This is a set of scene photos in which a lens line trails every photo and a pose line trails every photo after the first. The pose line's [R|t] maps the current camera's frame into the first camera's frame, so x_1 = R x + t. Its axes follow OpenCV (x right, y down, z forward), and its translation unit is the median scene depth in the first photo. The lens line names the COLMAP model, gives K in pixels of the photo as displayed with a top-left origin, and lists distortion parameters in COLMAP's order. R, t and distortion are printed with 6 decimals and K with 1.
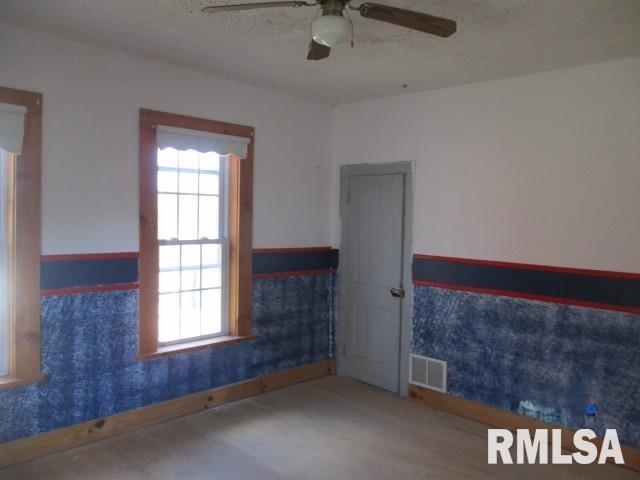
lens RADIAL K [[551.7, 0, 320.0], [0, 551.7, 240.0], [0, 0, 1]] dist [-0.005130, 0.003657]
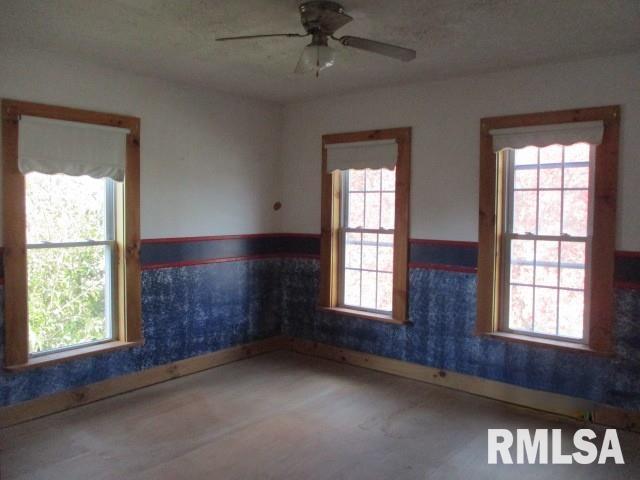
lens RADIAL K [[551.7, 0, 320.0], [0, 551.7, 240.0], [0, 0, 1]] dist [-0.005130, 0.003657]
pose [[0.061839, 0.040004, -0.997284, 0.812939], [-0.053748, 0.997880, 0.036695, -0.007719], [0.996638, 0.051333, 0.063858, 0.594071]]
